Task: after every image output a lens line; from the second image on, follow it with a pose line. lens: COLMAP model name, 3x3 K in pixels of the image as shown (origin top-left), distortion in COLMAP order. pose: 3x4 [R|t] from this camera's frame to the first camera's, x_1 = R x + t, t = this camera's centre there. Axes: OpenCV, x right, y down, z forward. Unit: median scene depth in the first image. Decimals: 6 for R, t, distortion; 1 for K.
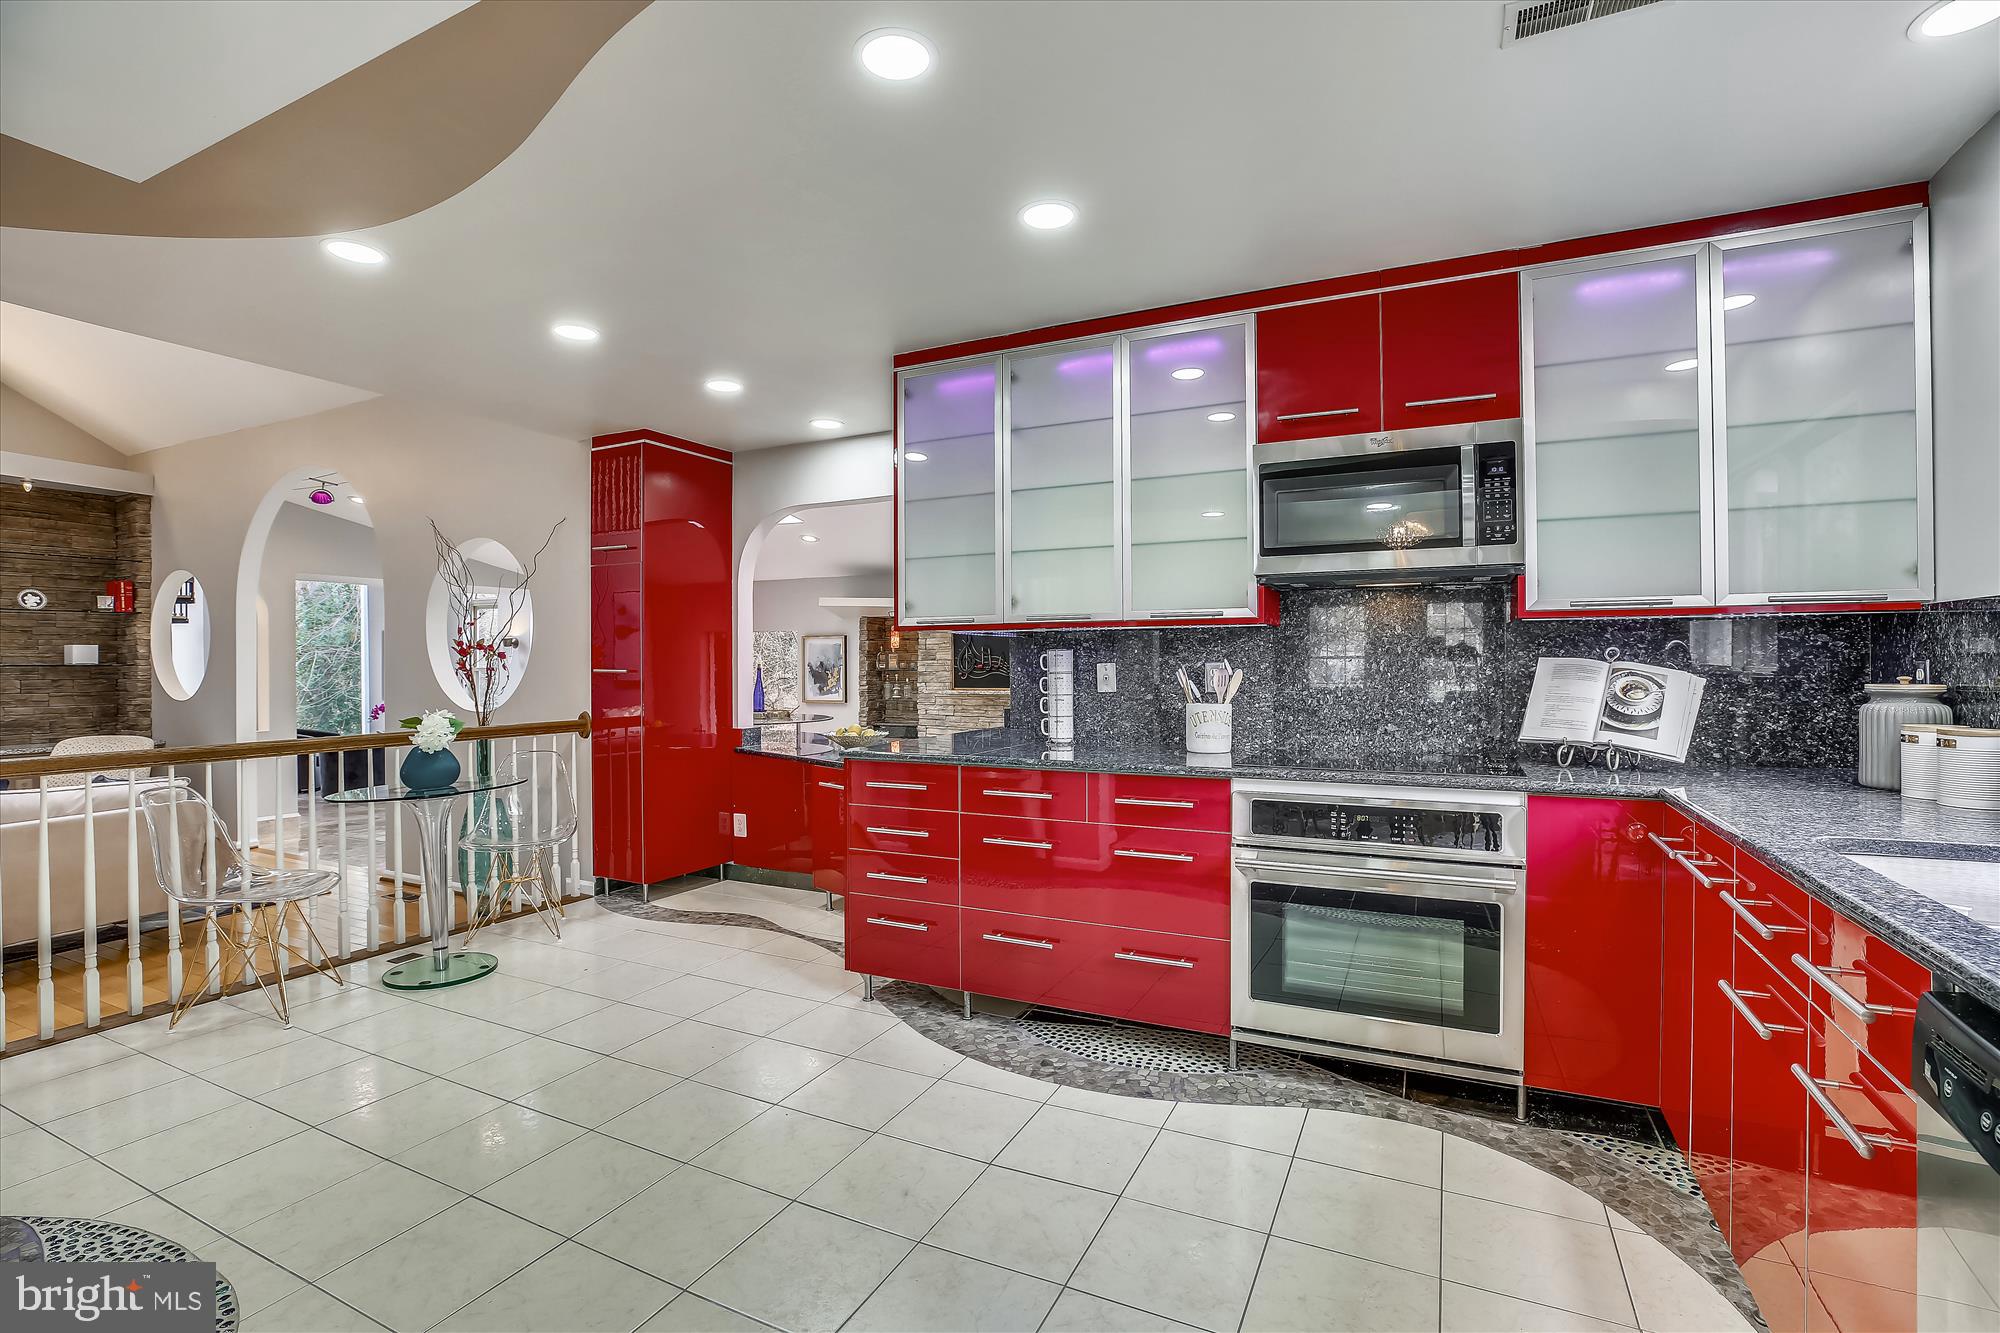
lens RADIAL K [[906.7, 0, 1005.3], [0, 906.7, 668.9], [0, 0, 1]] dist [-0.046558, 0.012005]
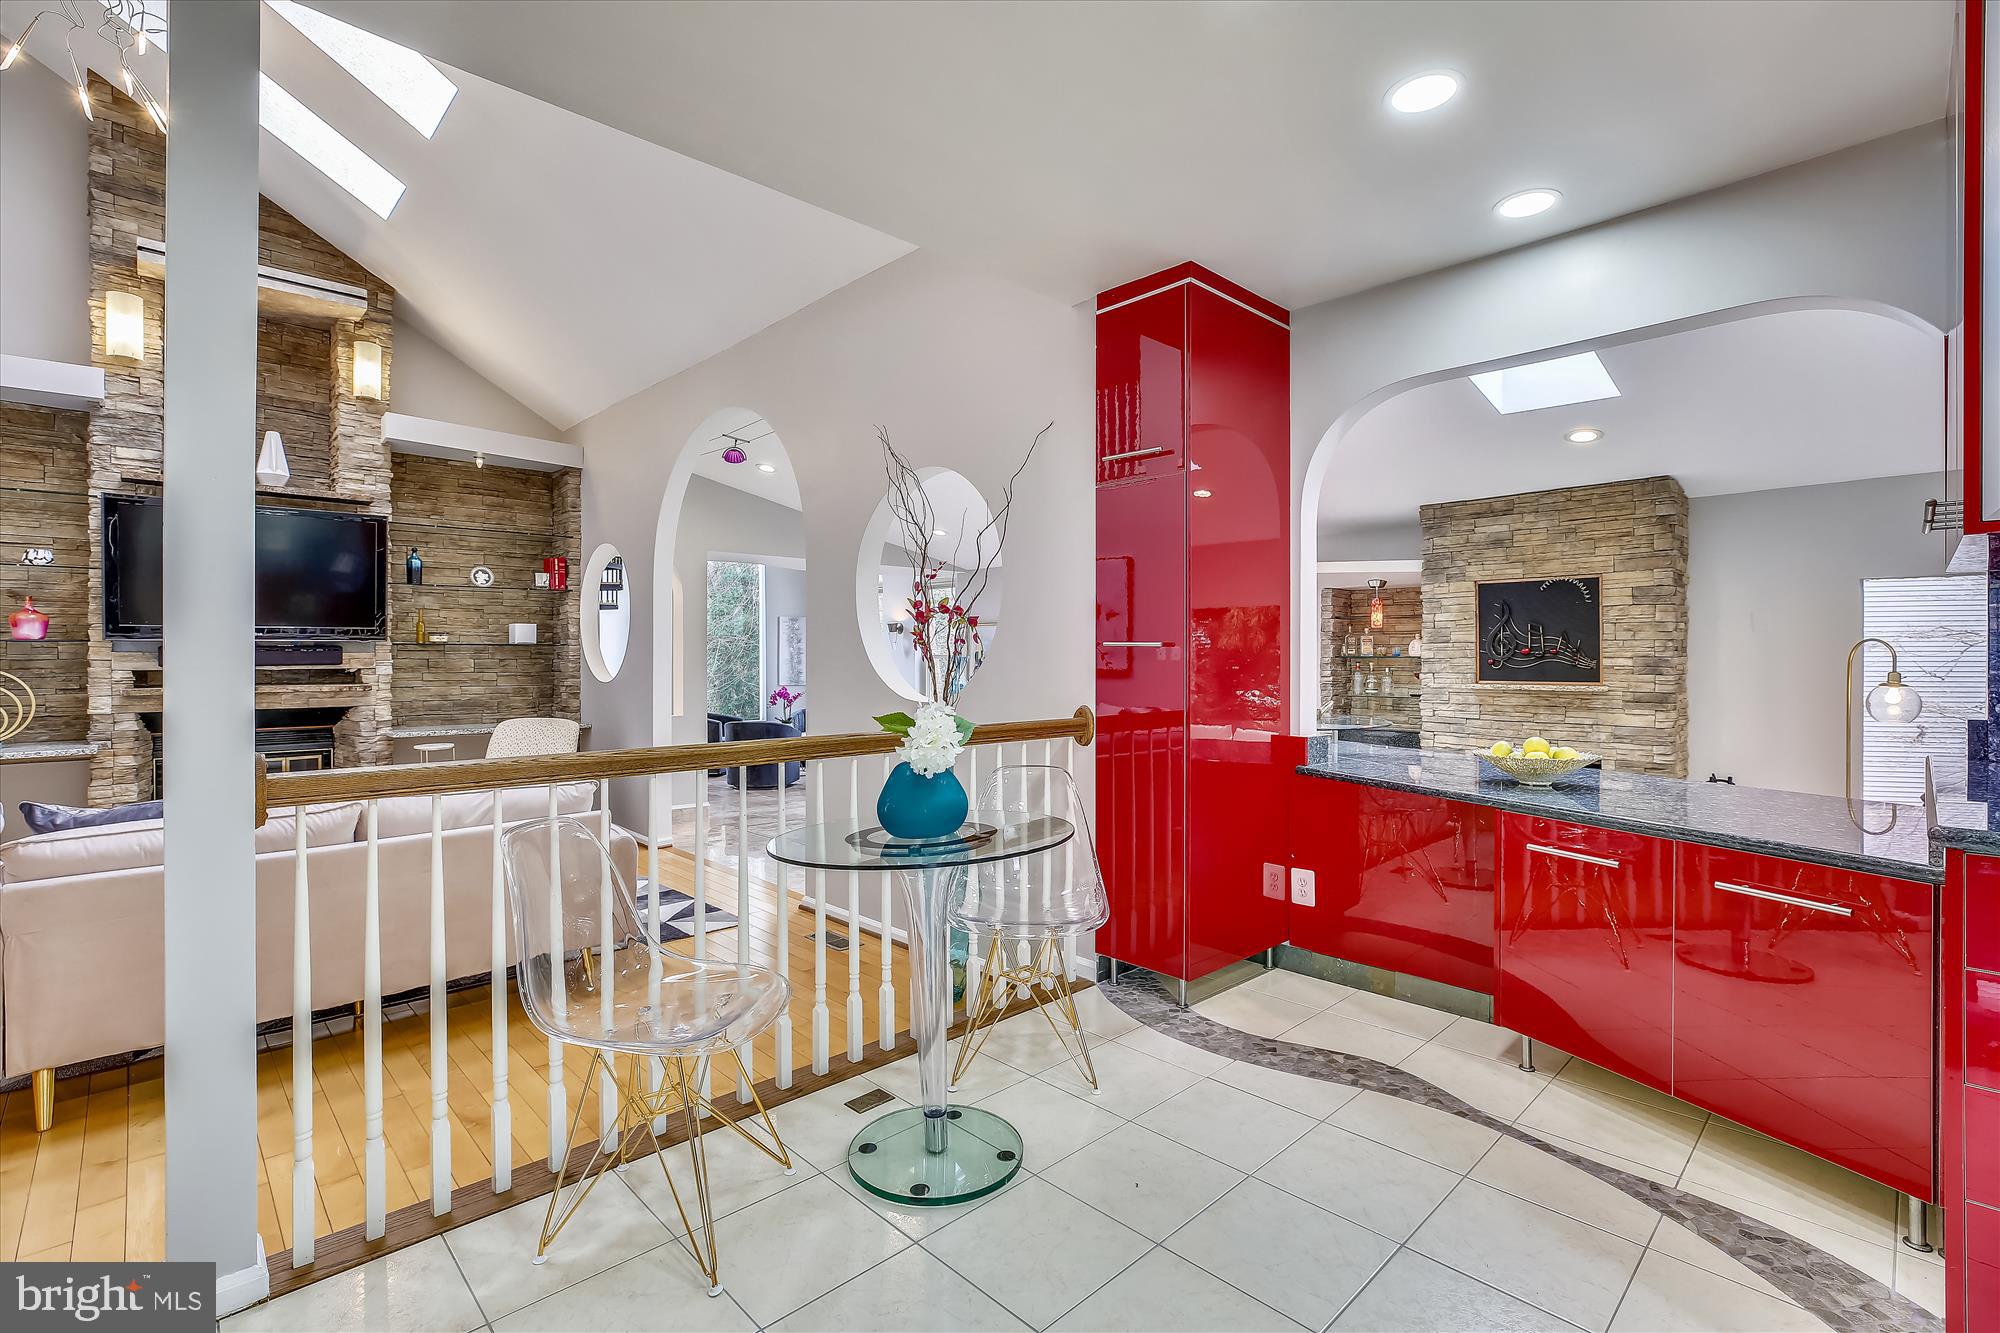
lens RADIAL K [[906.7, 0, 1005.3], [0, 906.7, 668.9], [0, 0, 1]] dist [-0.046558, 0.012005]
pose [[0.939152, 0.010304, -0.343347, -0.206313], [-0.008036, 0.999935, 0.008026, 0.010837], [0.343407, -0.004778, 0.939174, 0.244628]]
